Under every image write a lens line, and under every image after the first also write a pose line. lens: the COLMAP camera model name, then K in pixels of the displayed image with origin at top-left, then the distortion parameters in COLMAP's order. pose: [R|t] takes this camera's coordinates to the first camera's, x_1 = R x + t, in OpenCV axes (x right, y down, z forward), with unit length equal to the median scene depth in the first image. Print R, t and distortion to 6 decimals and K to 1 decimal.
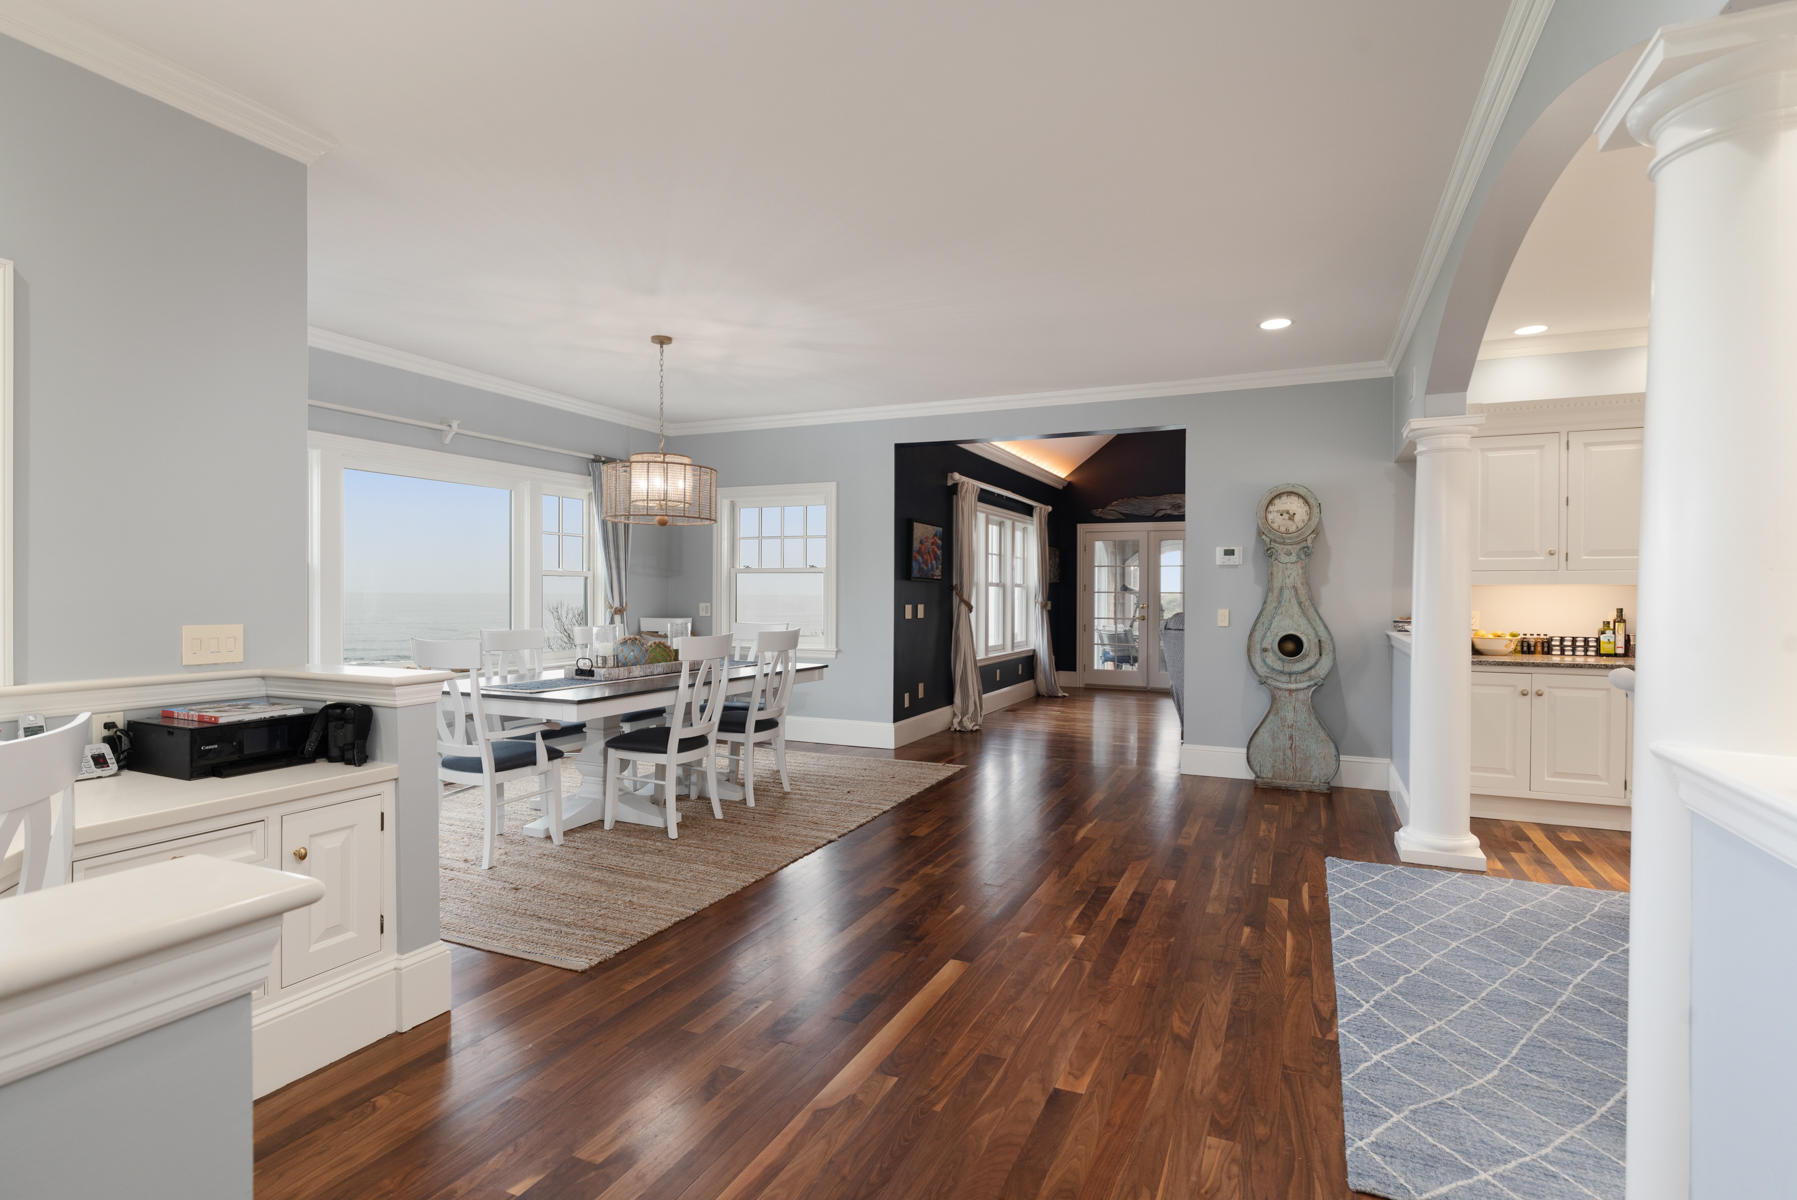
lens RADIAL K [[886.0, 0, 898.5], [0, 886.0, 600.0], [0, 0, 1]] dist [-0.002205, -0.000335]
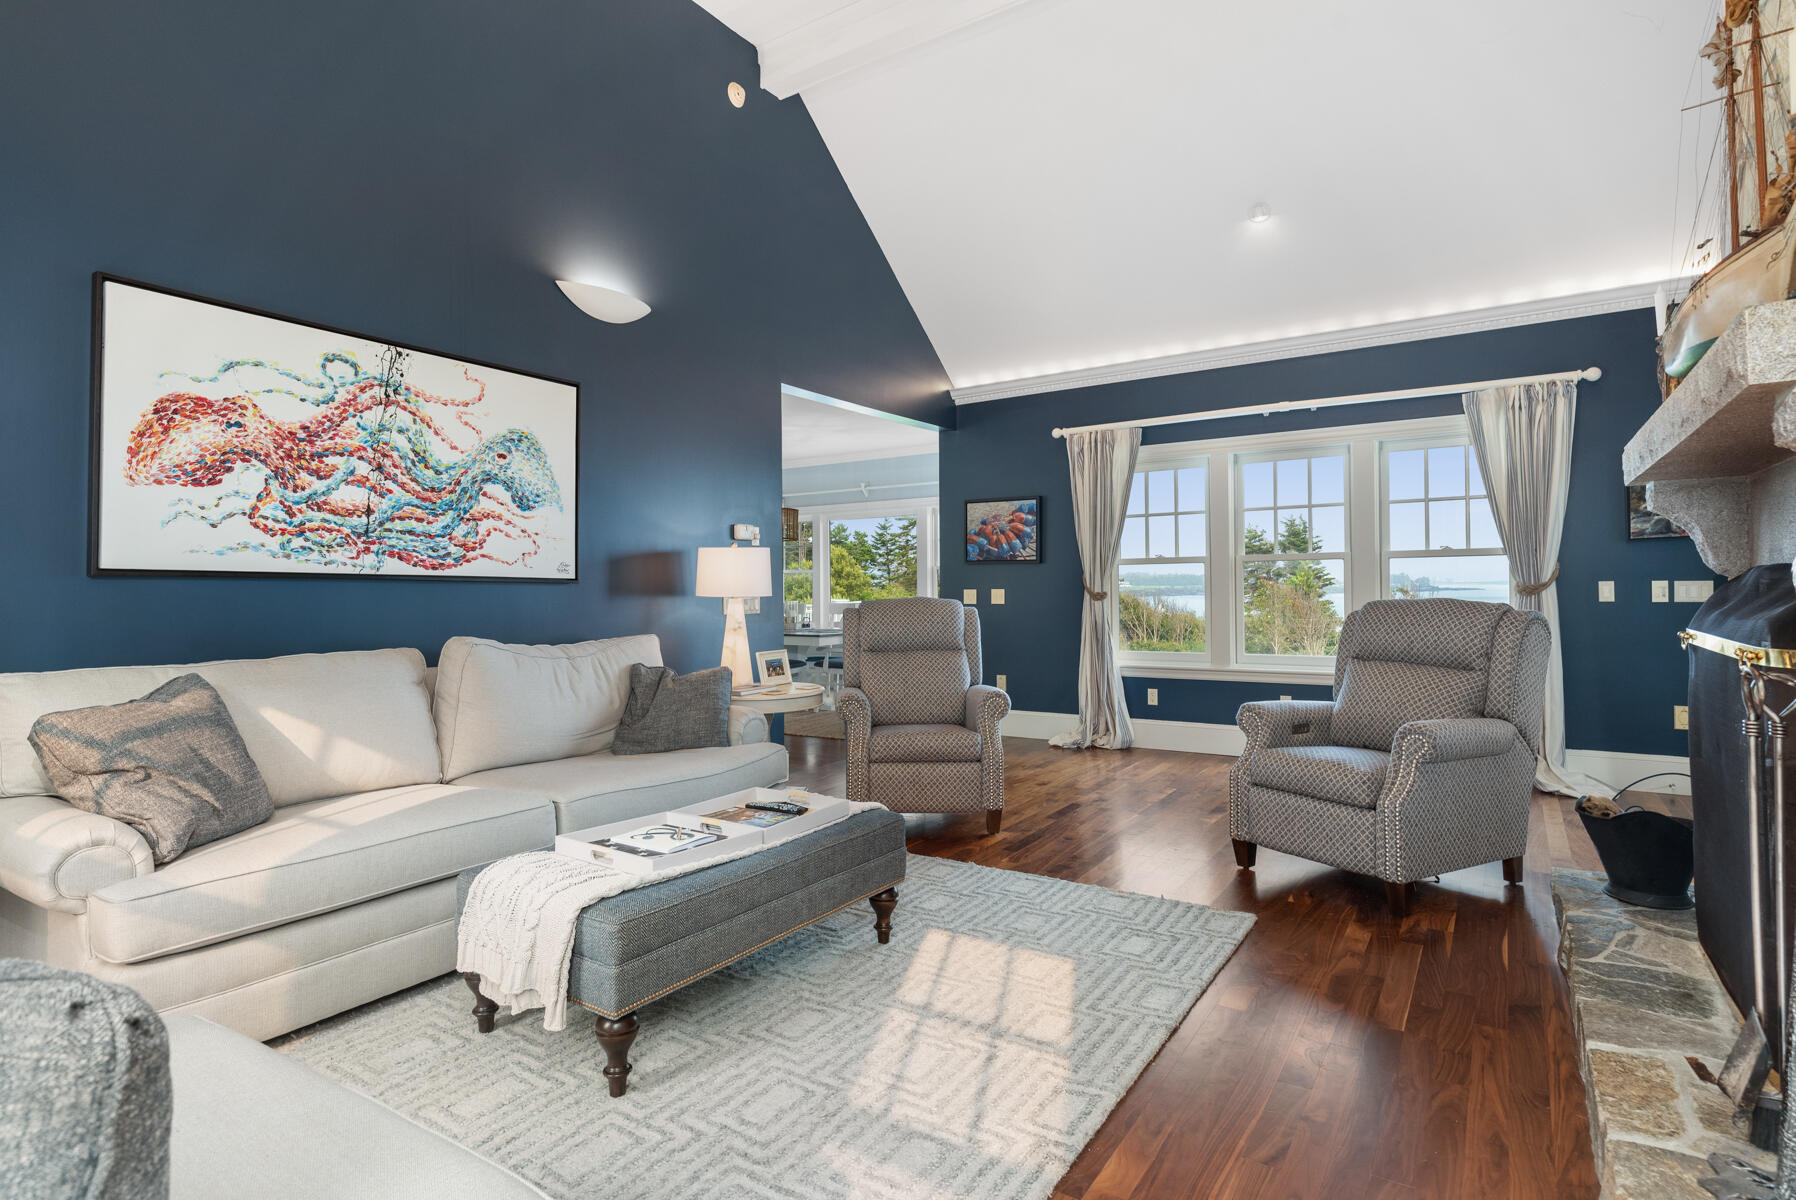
lens RADIAL K [[925.8, 0, 898.0], [0, 925.8, 600.0], [0, 0, 1]] dist [0.000132, -0.000006]
pose [[-0.156110, -0.018059, -0.987575, 0.376039], [-0.010313, 0.999808, -0.016653, 0.012662], [0.987686, 0.007585, -0.156266, 0.396632]]
